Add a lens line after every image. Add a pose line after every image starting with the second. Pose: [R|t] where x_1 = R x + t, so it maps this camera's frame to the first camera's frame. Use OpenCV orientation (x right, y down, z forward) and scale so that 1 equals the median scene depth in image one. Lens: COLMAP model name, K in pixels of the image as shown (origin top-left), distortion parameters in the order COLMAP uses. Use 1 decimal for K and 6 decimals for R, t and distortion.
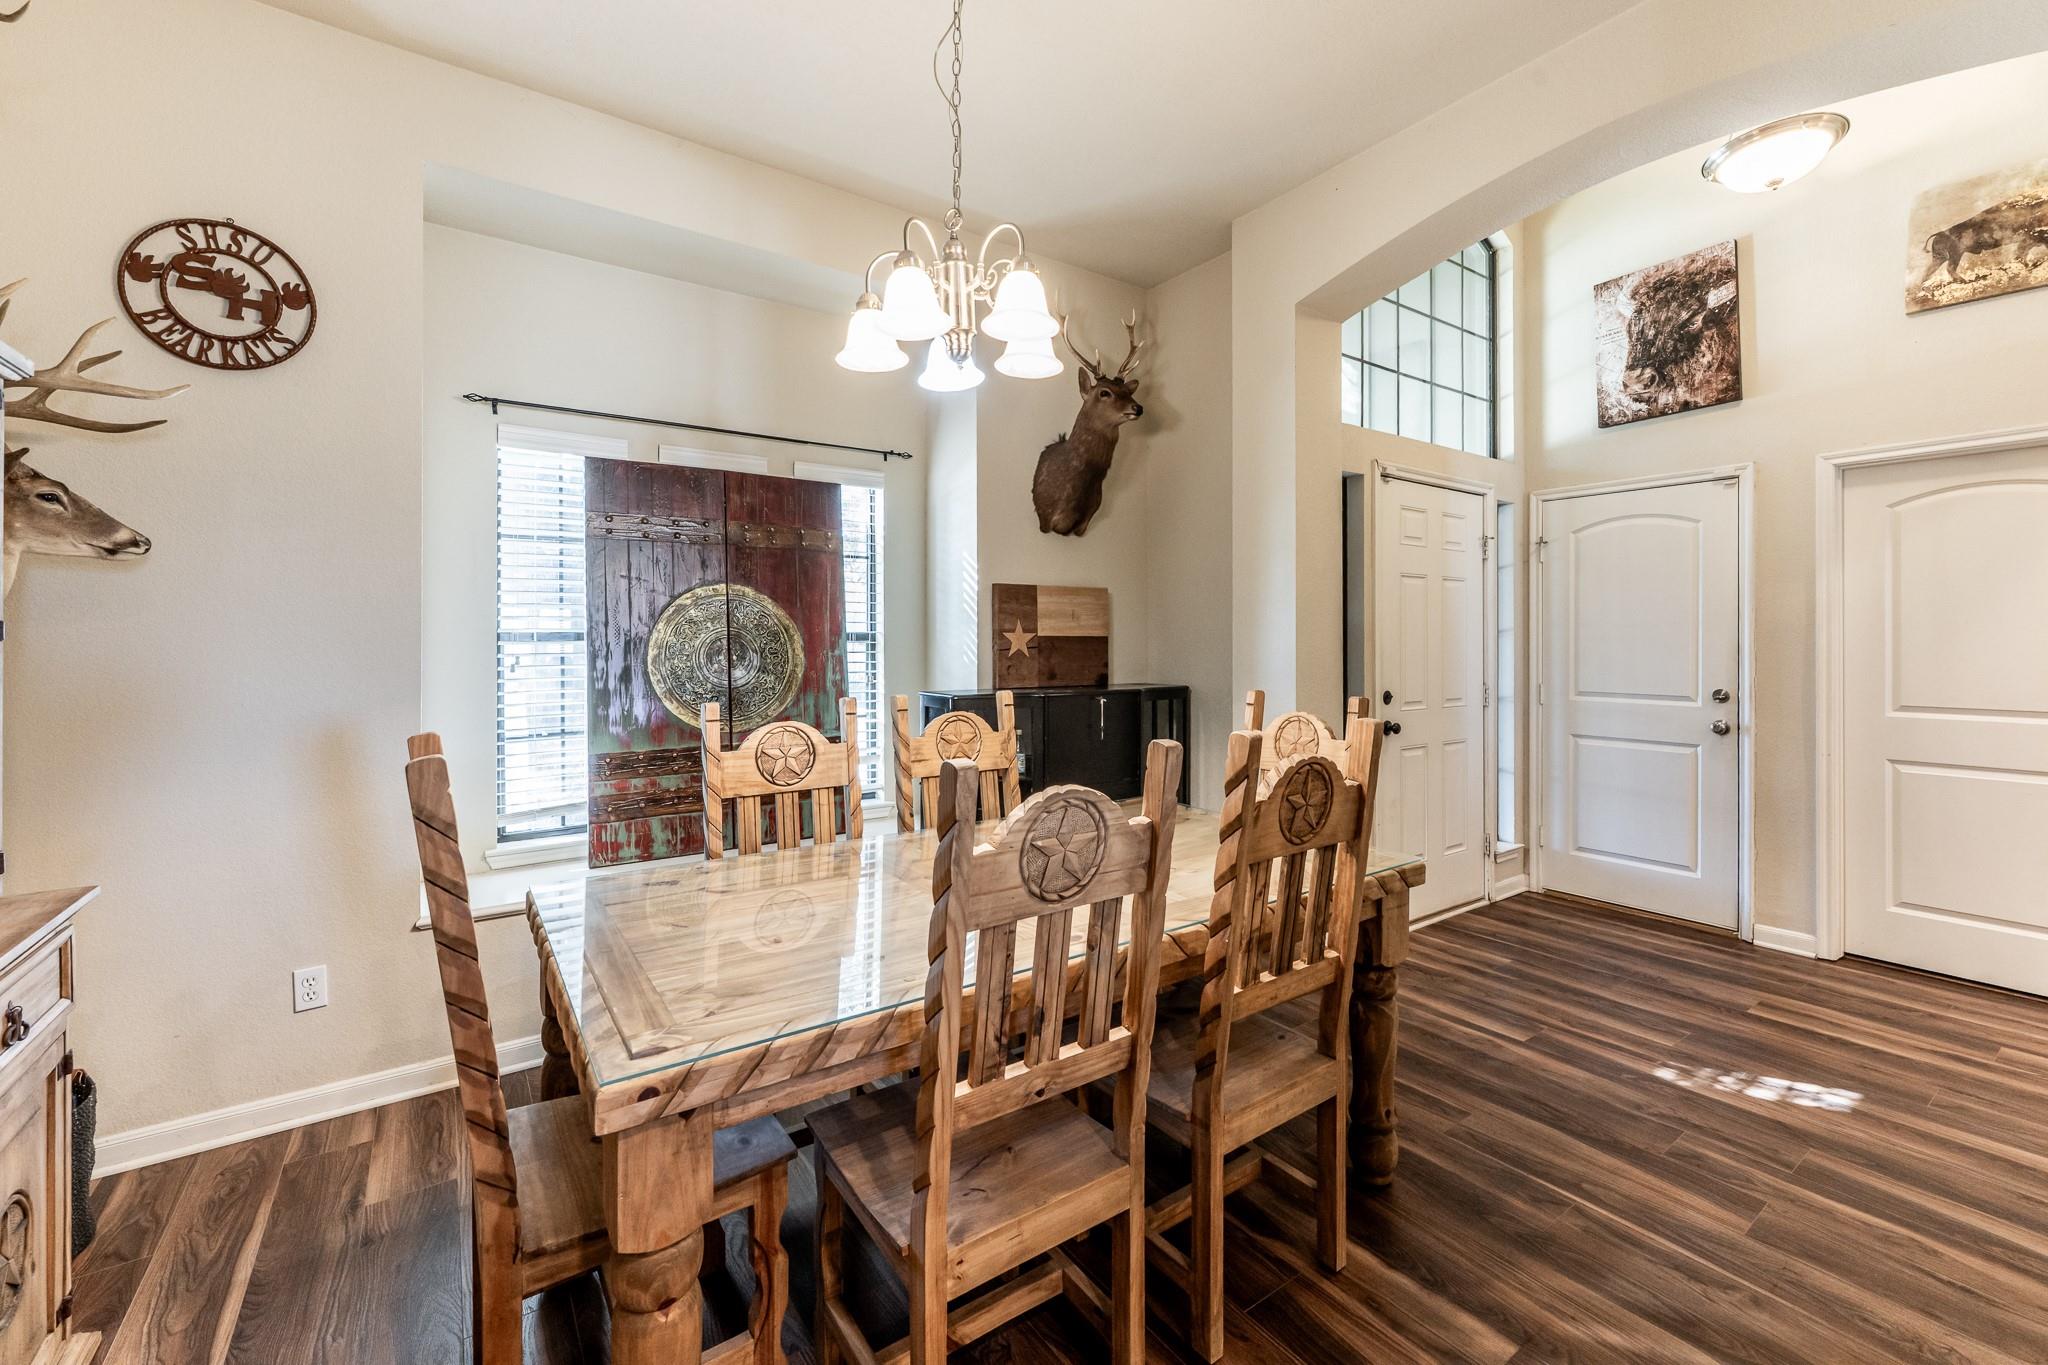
lens RADIAL K [[779.0, 0, 972.4], [0, 779.0, 645.7], [0, 0, 1]] dist [-0.000699, -0.000108]
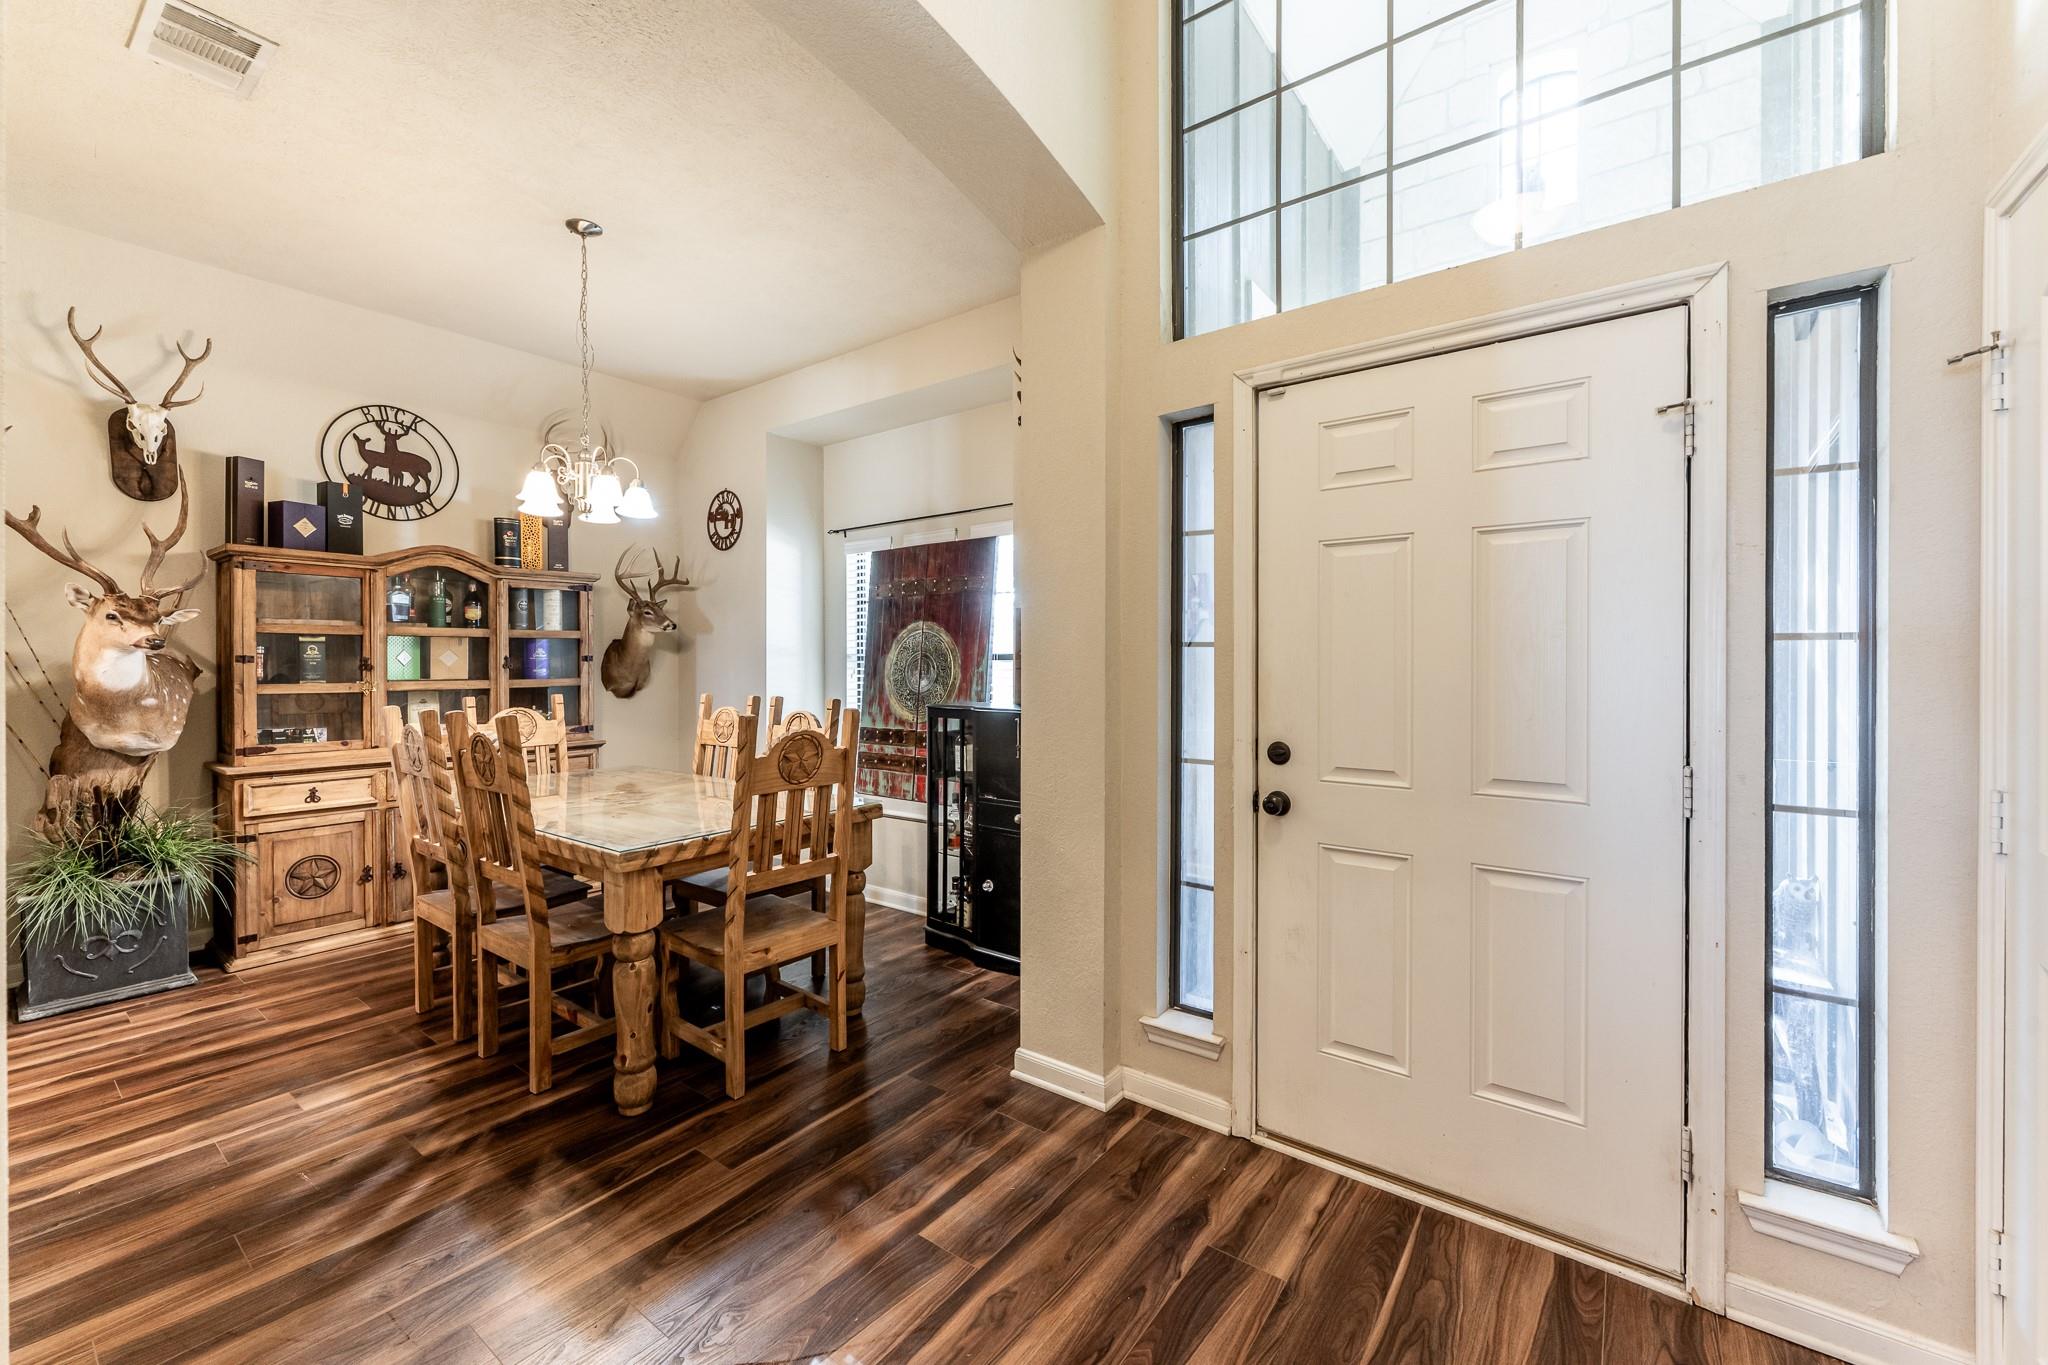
lens RADIAL K [[799.1, 0, 1151.2], [0, 799.1, 667.8], [0, 0, 1]] dist [0.000373, -0.000082]
pose [[0.418133, 0.007203, -0.908357, 1.817068], [-0.004153, 0.999973, 0.006018, -0.005002], [0.908376, 0.001256, 0.418152, 1.122155]]
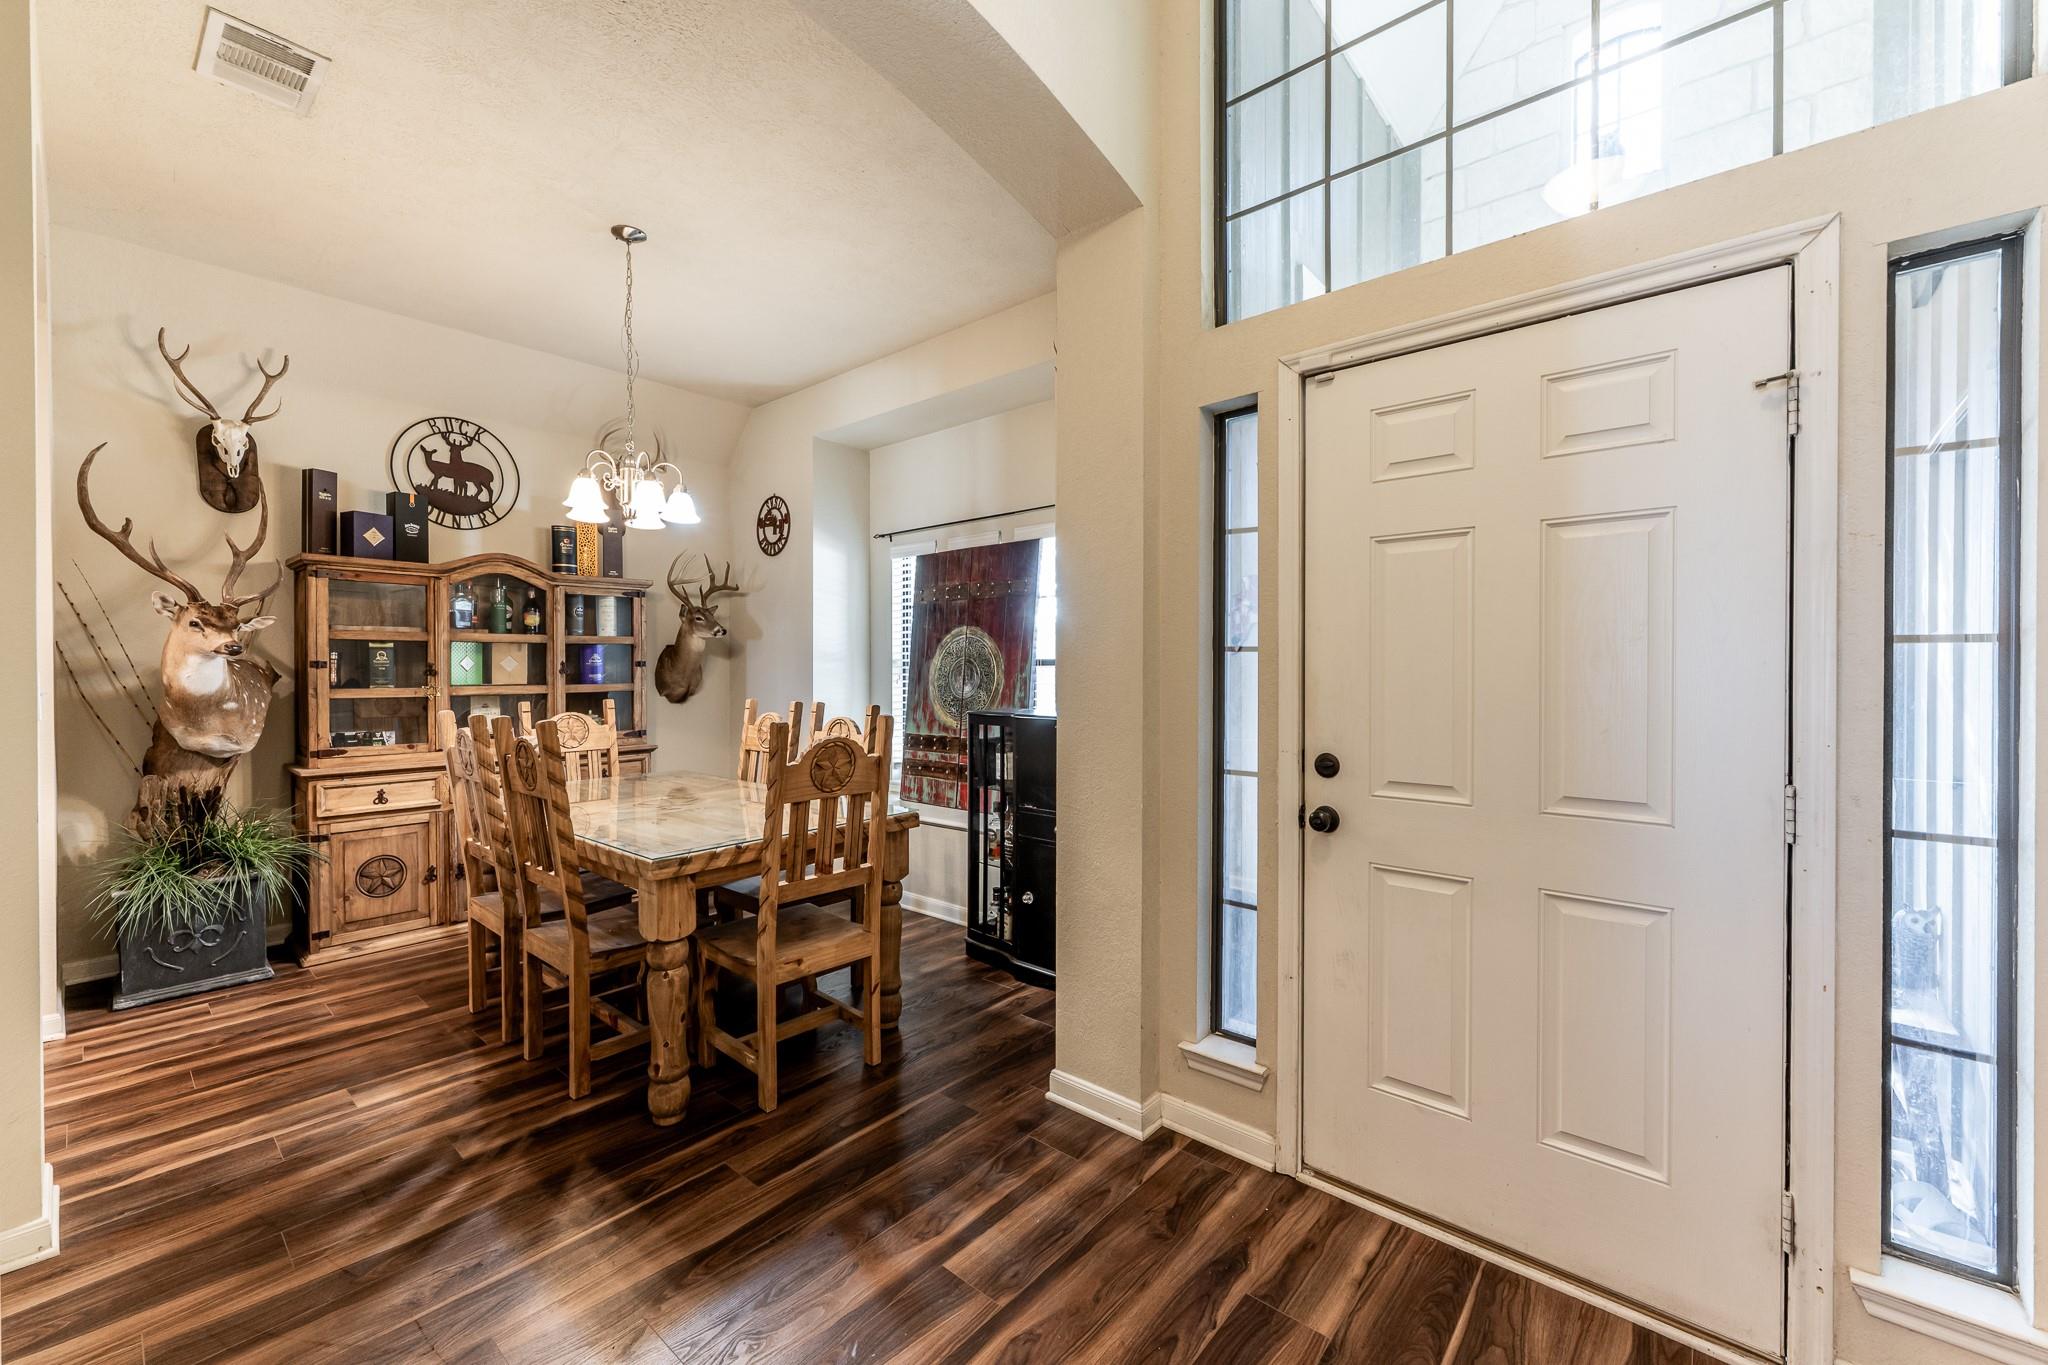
lens RADIAL K [[811.6, 0, 1151.3], [0, 811.6, 675.3], [0, 0, 1]] dist [-0.000135, 0.000089]
pose [[0.354159, 0.009633, -0.935135, 1.786041], [-0.004448, 0.999953, 0.008616, -0.005172], [0.935174, 0.001108, 0.354186, 1.161120]]
